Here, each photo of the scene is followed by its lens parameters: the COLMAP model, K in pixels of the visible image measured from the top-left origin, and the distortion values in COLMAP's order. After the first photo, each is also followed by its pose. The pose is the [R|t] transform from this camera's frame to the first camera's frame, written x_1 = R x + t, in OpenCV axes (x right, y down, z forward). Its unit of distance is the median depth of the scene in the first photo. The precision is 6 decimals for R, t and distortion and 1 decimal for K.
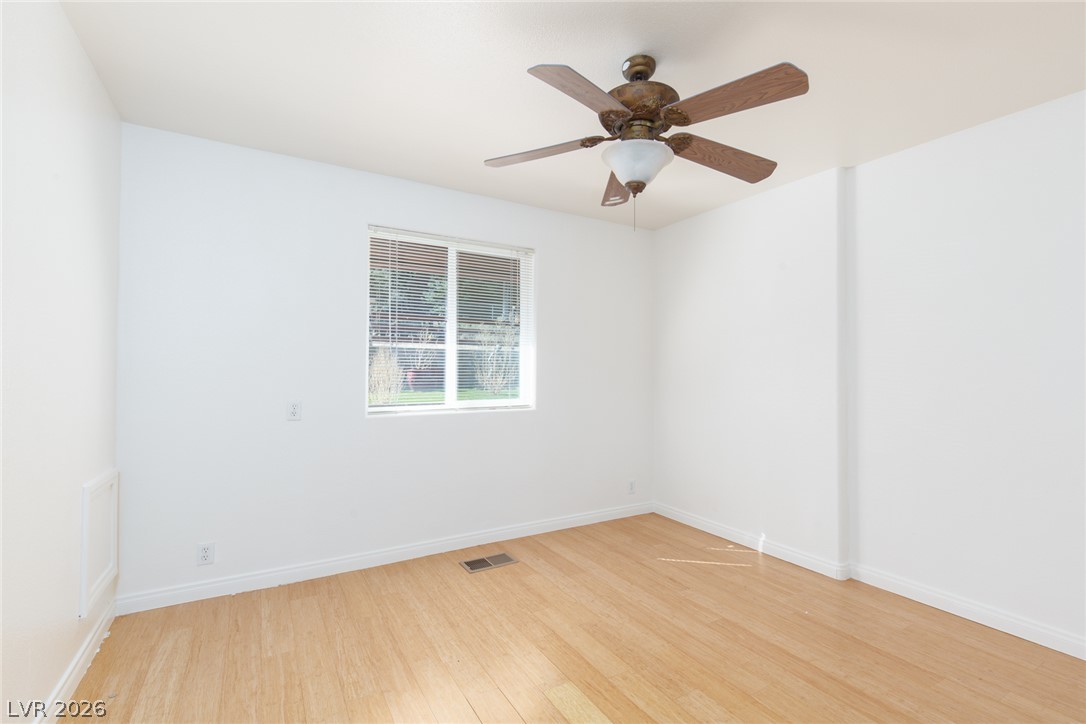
lens RADIAL K [[490.1, 0, 546.6], [0, 490.1, 361.1], [0, 0, 1]] dist [0.007915, -0.000745]
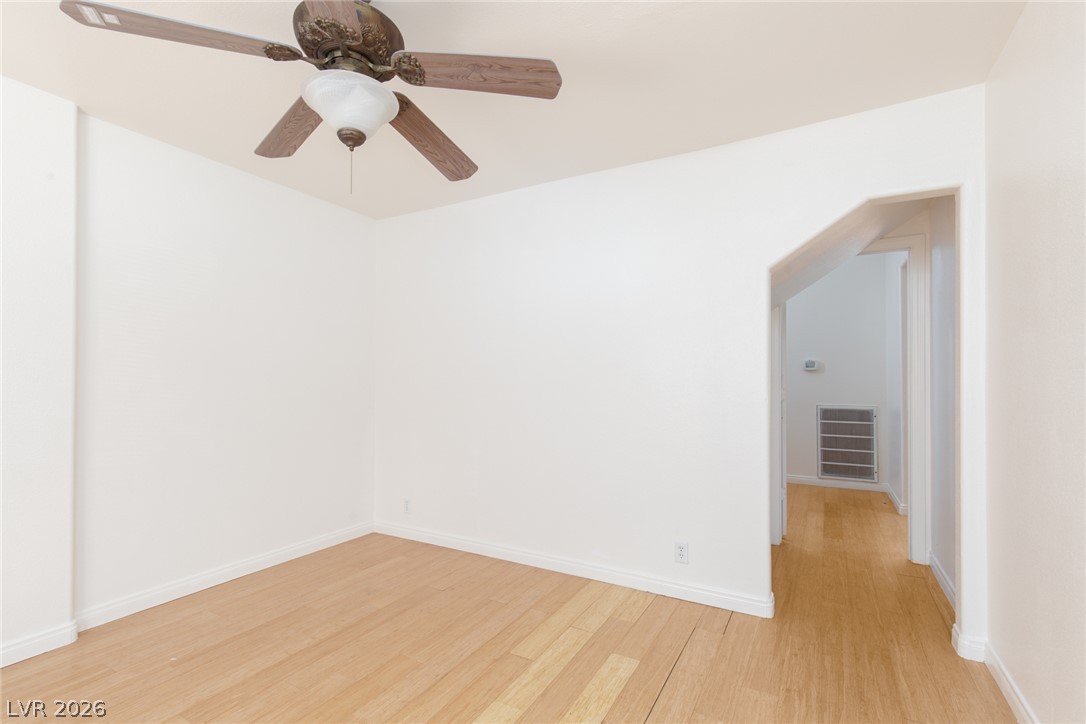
lens RADIAL K [[490.1, 0, 546.4], [0, 490.1, 368.6], [0, 0, 1]] dist [0.007915, -0.000745]
pose [[-0.481059, 0.003354, 0.876682, -0.574439], [-0.020801, 0.999667, -0.015239, 0.015729], [-0.876442, -0.025567, -0.480829, 0.951389]]
